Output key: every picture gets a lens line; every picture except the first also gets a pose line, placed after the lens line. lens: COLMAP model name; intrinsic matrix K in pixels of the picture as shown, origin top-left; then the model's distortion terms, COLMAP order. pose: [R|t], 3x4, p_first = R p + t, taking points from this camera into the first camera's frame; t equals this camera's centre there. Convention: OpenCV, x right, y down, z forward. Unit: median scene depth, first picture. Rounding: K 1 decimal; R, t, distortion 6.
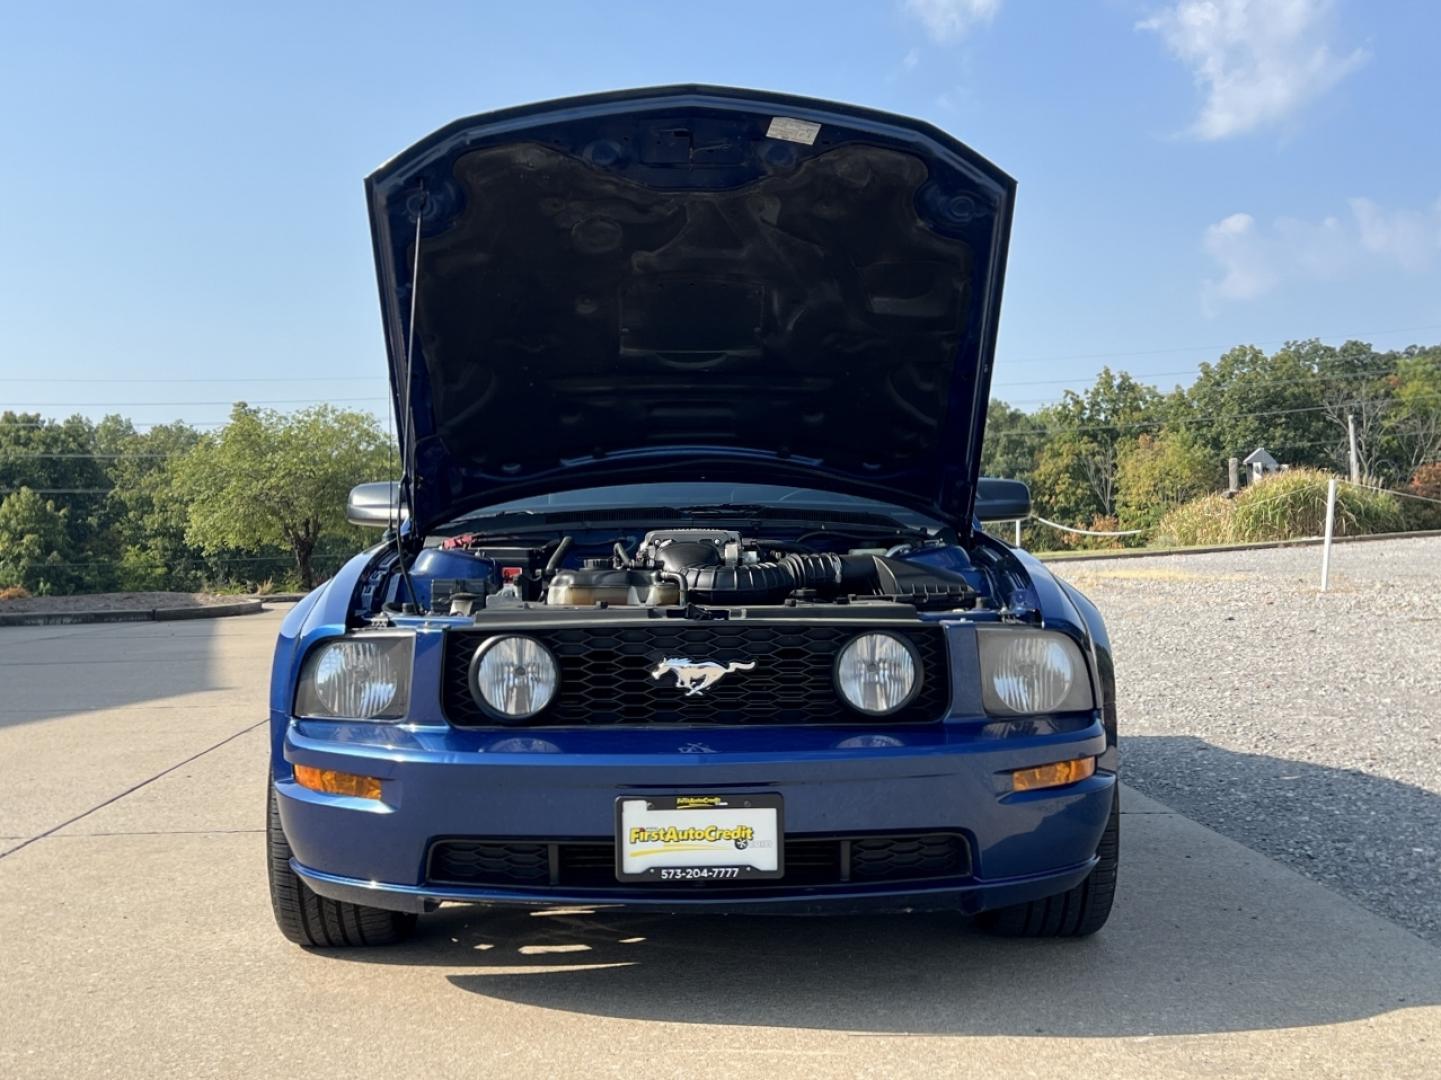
lens RADIAL K [[1932.9, 0, 721.1], [0, 1932.9, 532.8], [0, 0, 1]] dist [0.133894, 0.000000]
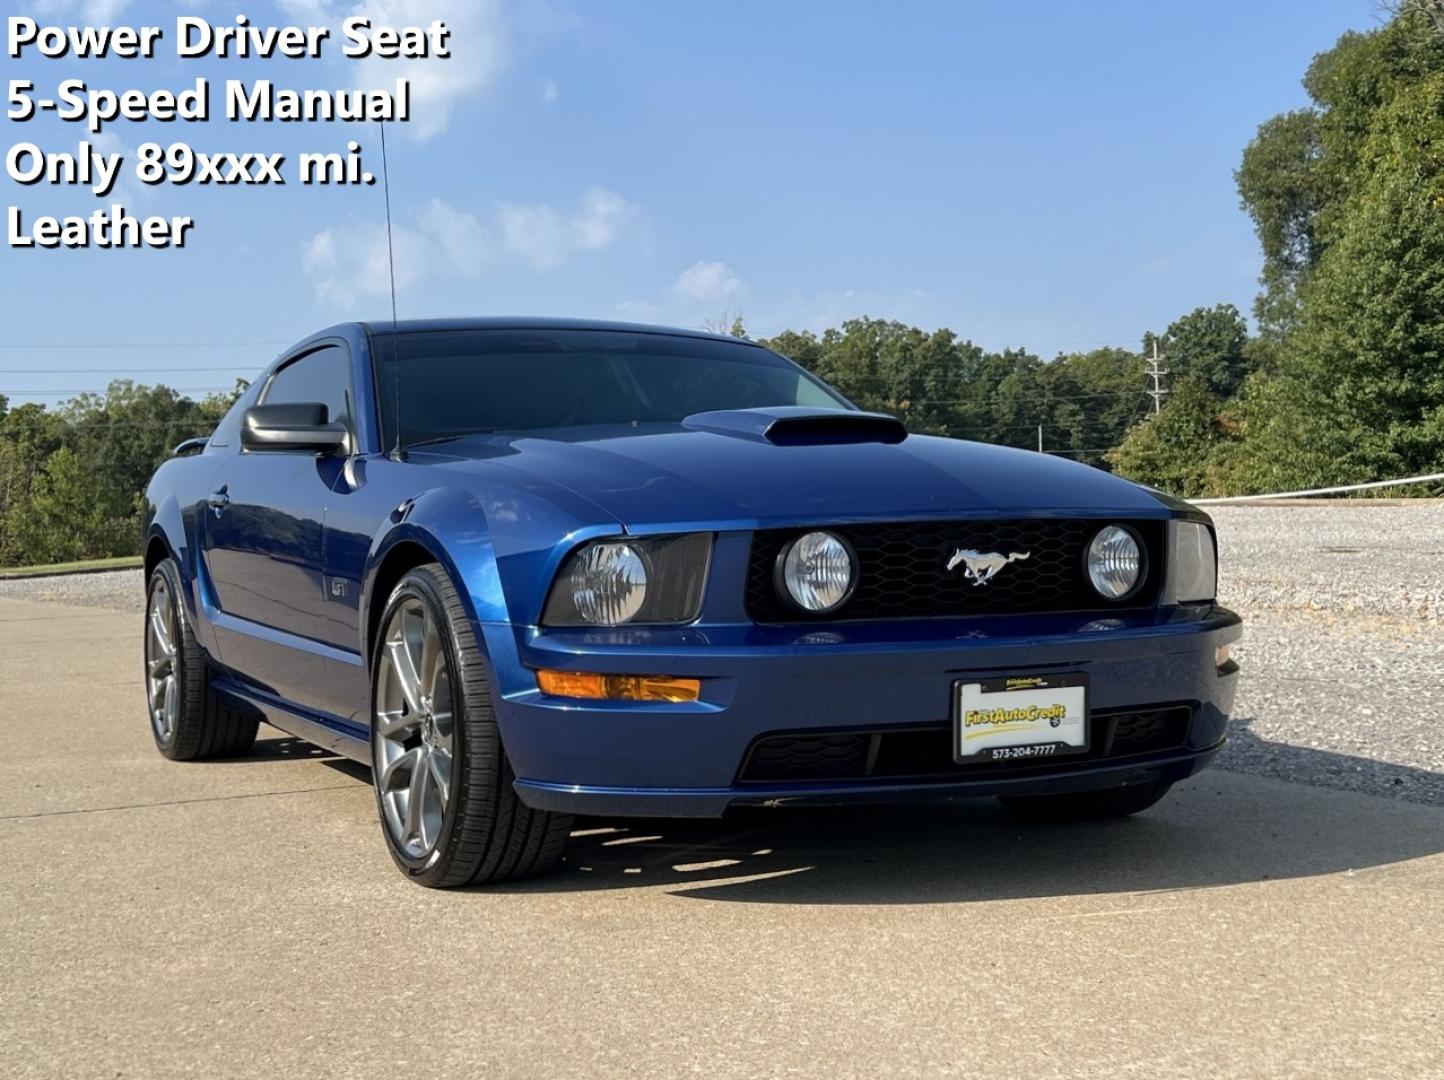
lens RADIAL K [[1990.8, 0, 751.6], [0, 1990.8, 546.1], [0, 0, 1]] dist [0.174768, 0.000000]
pose [[0.890369, -0.015447, 0.454977, -0.585791], [0.013603, 0.999881, 0.007327, 0.052096], [-0.455036, -0.000334, 0.890473, 0.105665]]
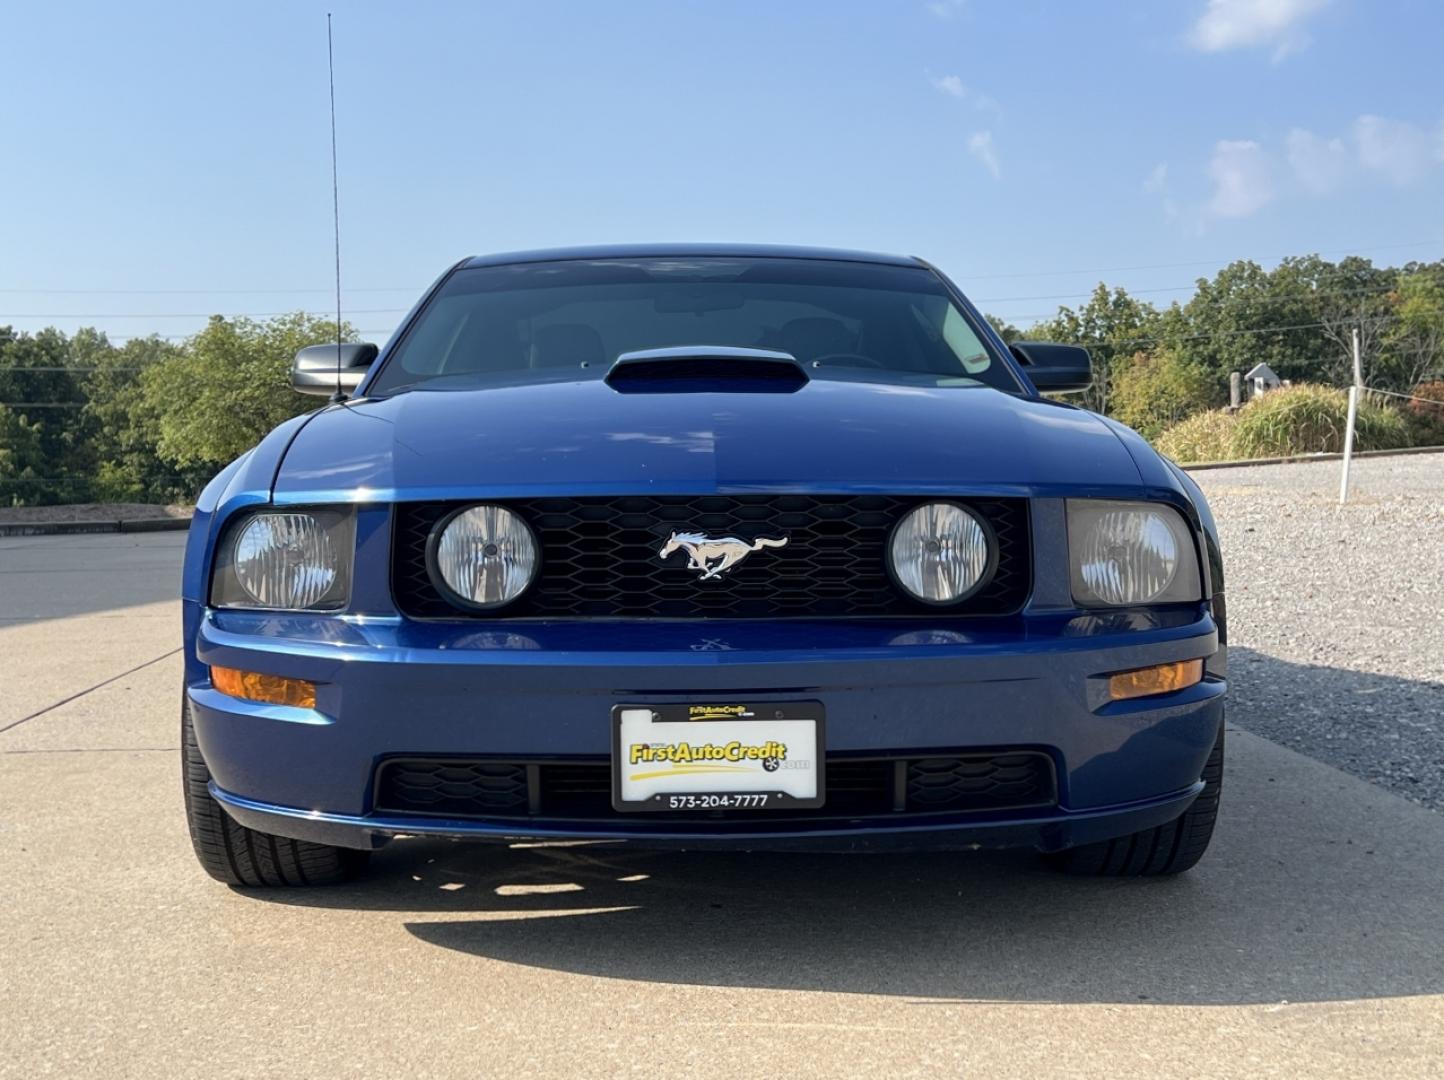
lens RADIAL K [[1930.8, 0, 726.3], [0, 1930.8, 535.6], [0, 0, 1]] dist [0.121815, 0.000000]
pose [[0.999943, 0.002746, 0.010318, -0.015178], [-0.003164, 0.999165, 0.040726, 0.032798], [-0.010198, -0.040756, 0.999117, 0.201950]]
